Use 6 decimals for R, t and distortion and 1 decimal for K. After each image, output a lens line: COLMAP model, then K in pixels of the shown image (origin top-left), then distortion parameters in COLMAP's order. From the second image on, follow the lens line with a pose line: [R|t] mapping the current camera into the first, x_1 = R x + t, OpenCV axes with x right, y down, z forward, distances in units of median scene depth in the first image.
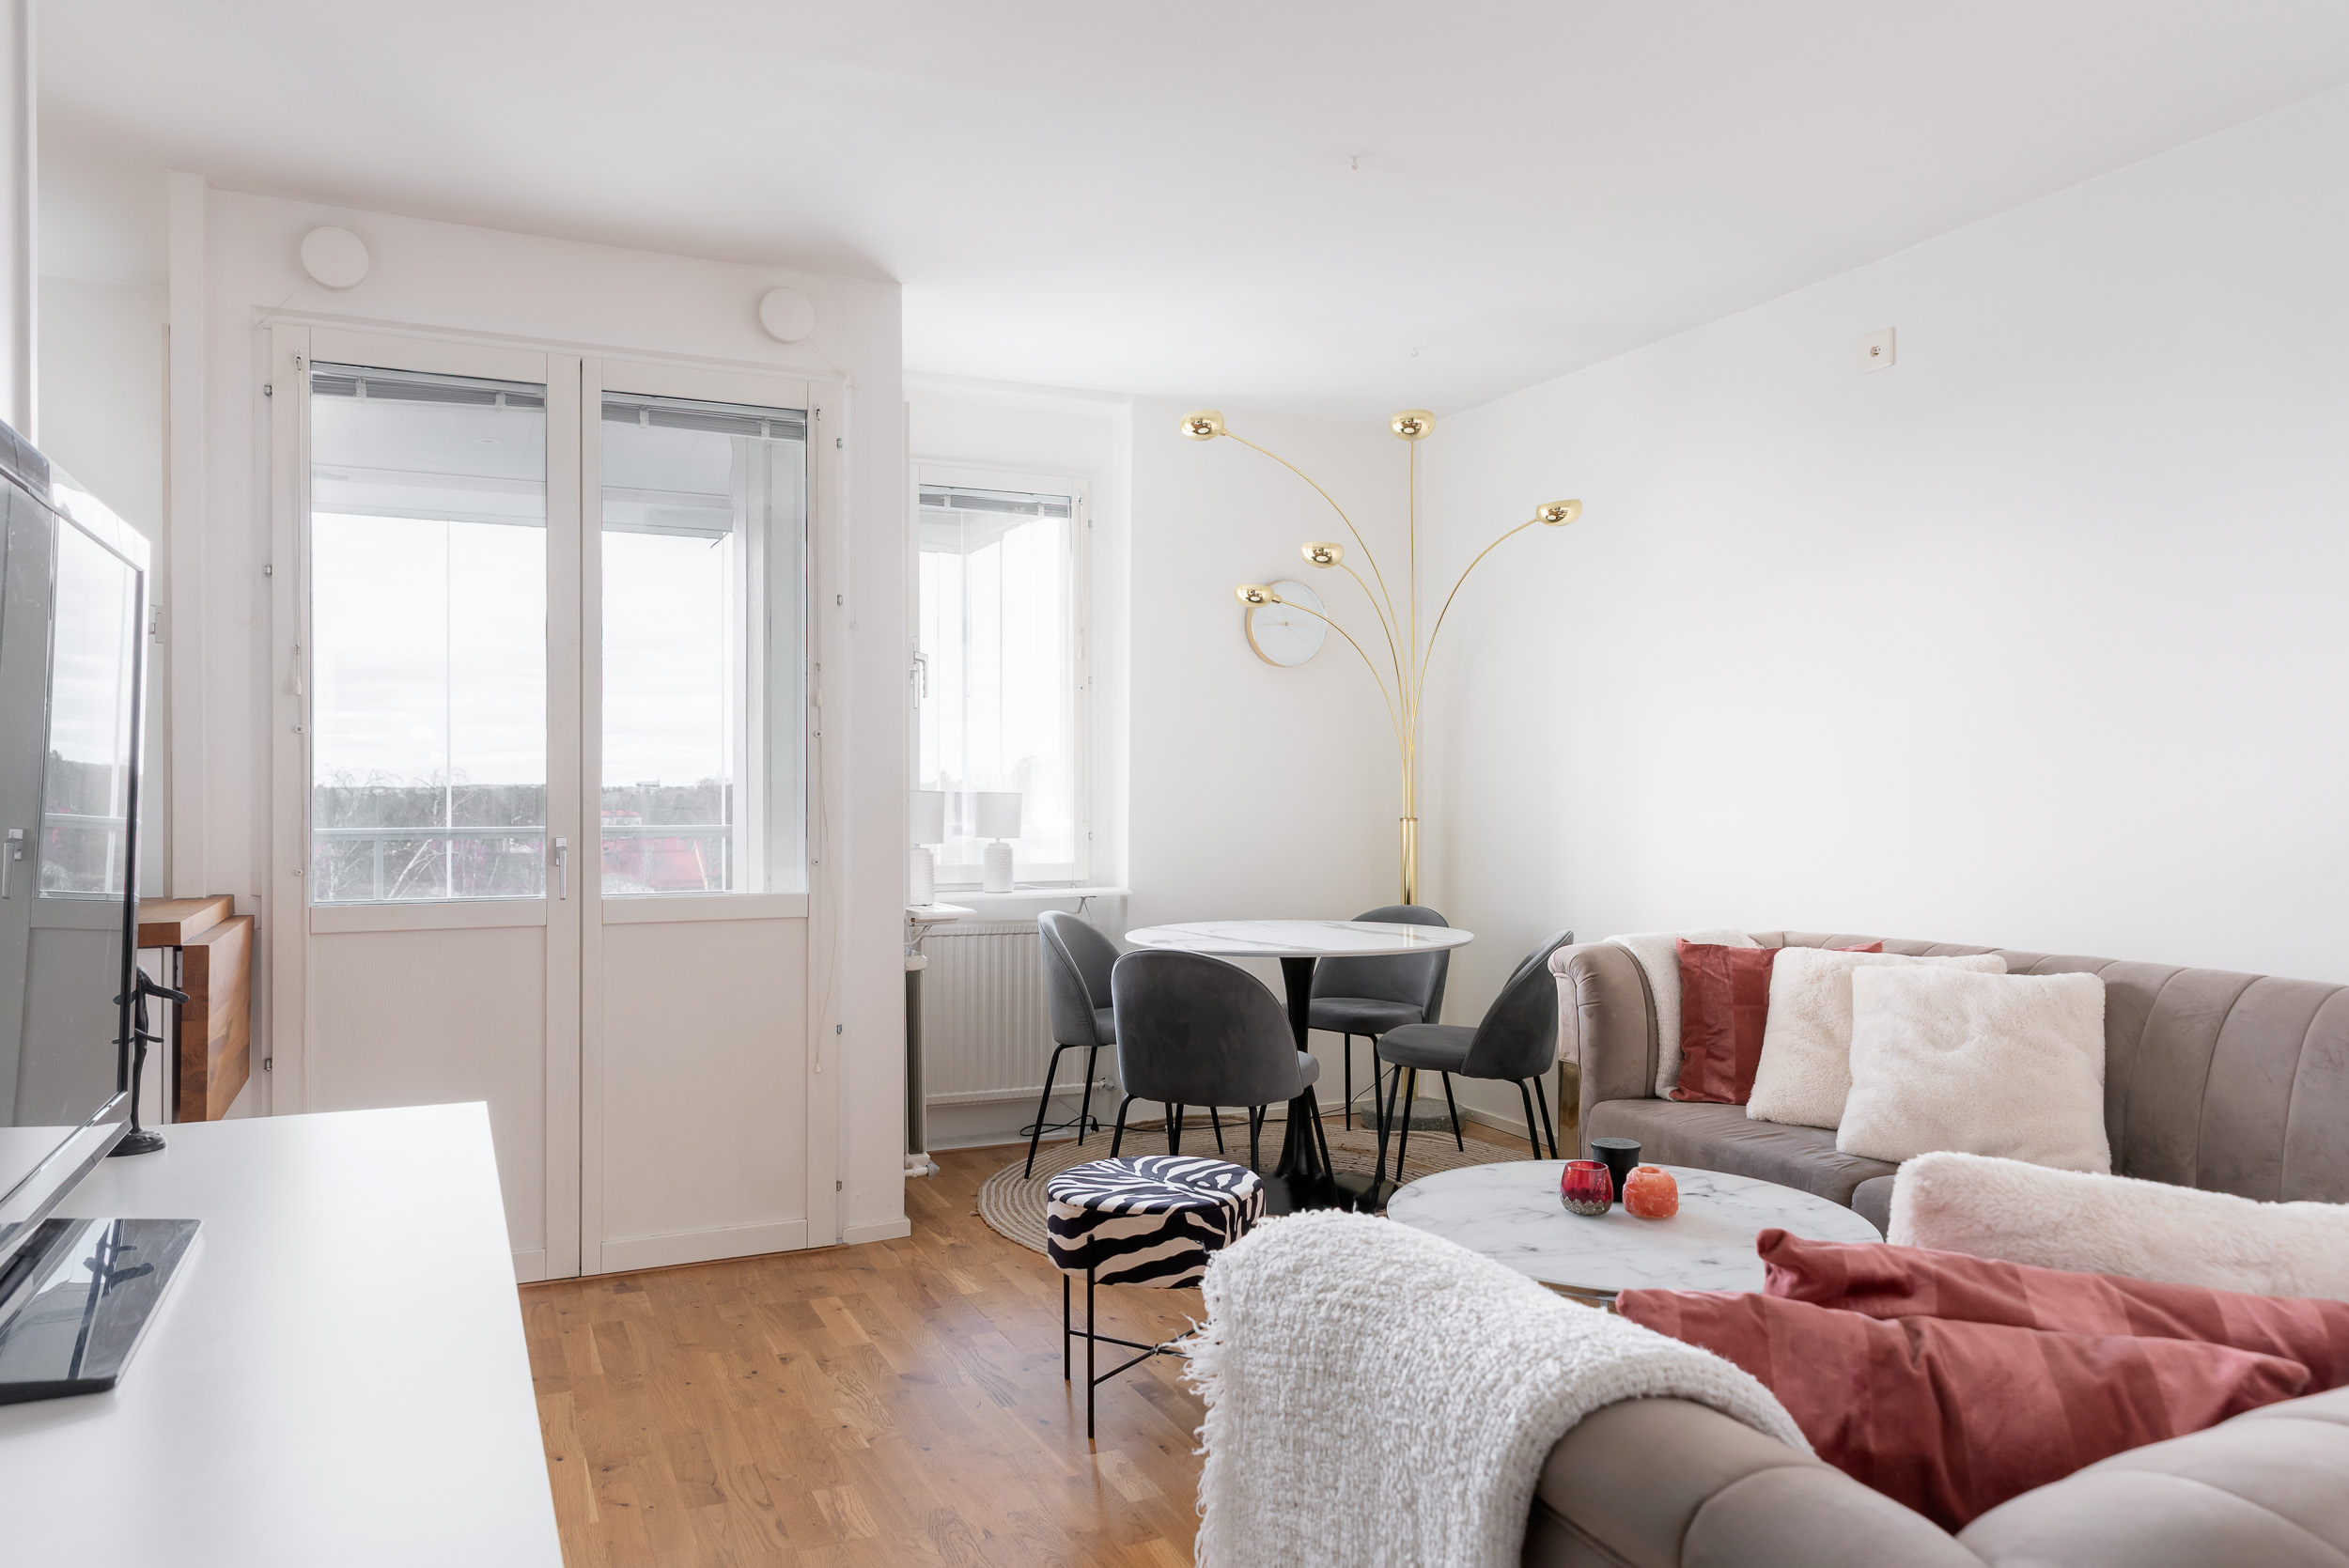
lens RADIAL K [[1588.2, 0, 1165.1], [0, 1588.2, 777.6], [0, 0, 1]] dist [0.018213, -0.003301]
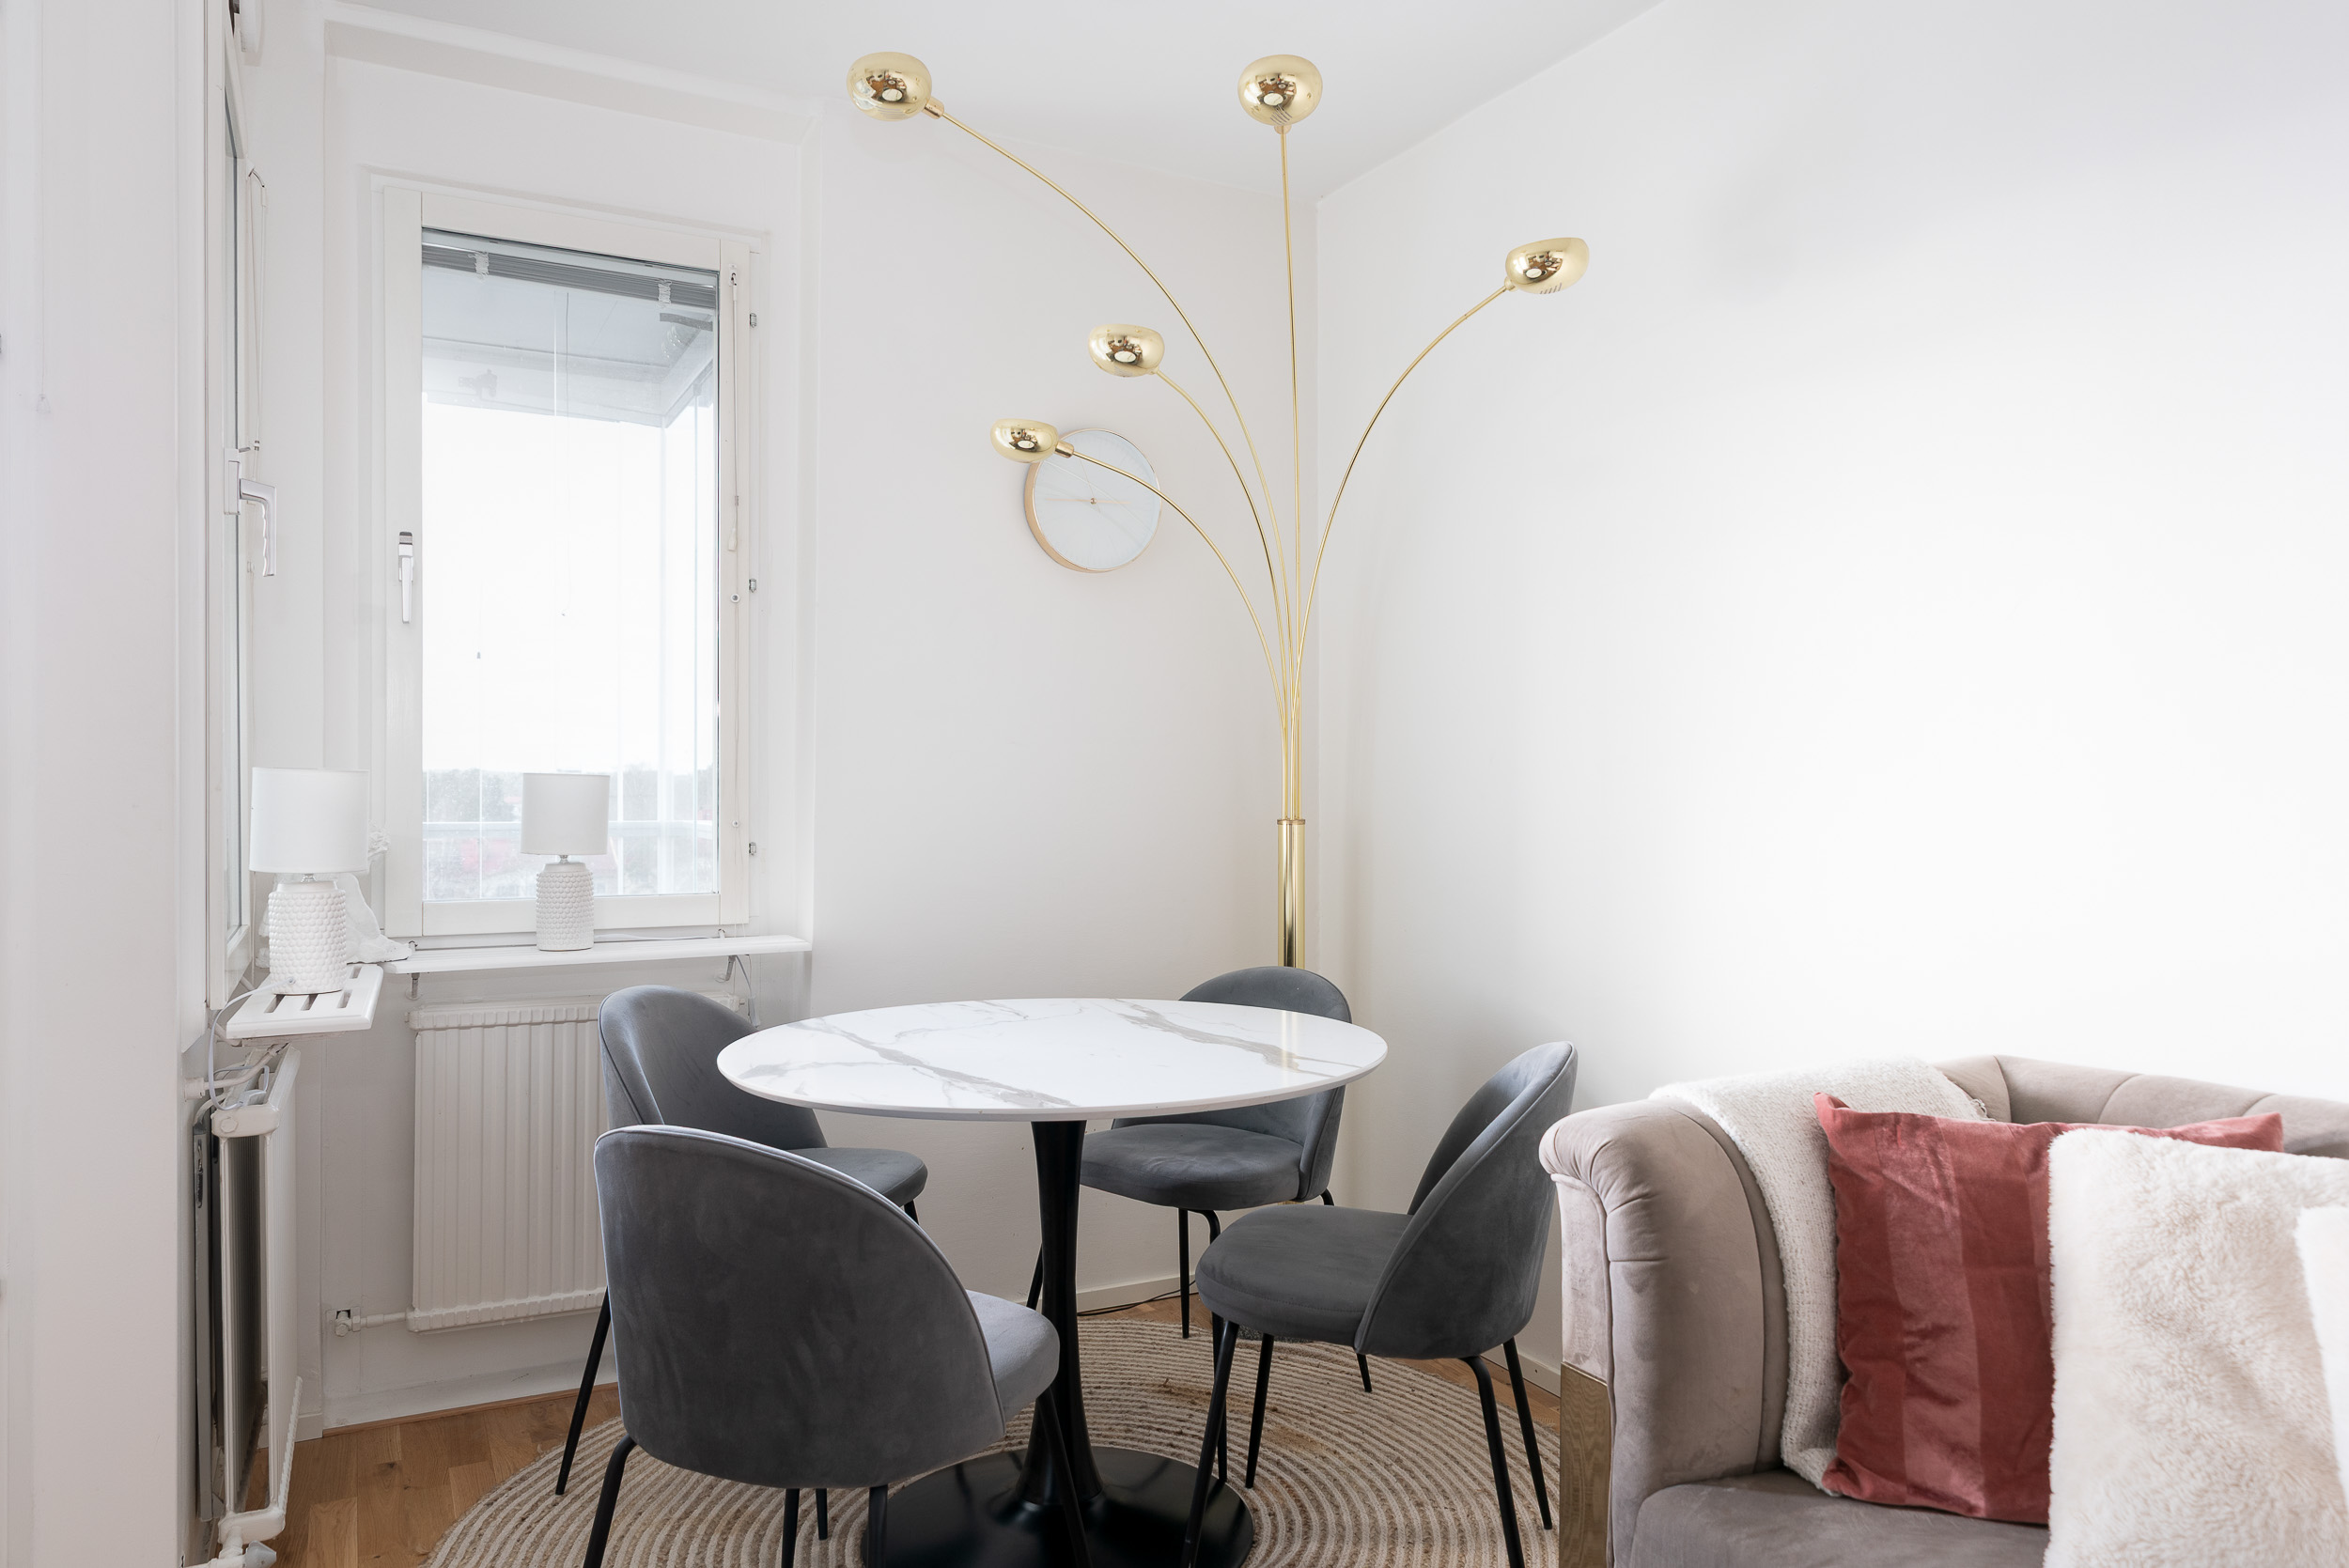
lens RADIAL K [[1721.0, 0, 1181.5], [0, 1721.0, 778.5], [0, 0, 1]] dist [-0.022273, -0.002473]
pose [[0.998195, 0.003597, 0.059943, 0.088483], [-0.004111, 0.999956, 0.008463, 0.005142], [-0.059910, -0.008694, 0.998166, 0.421803]]
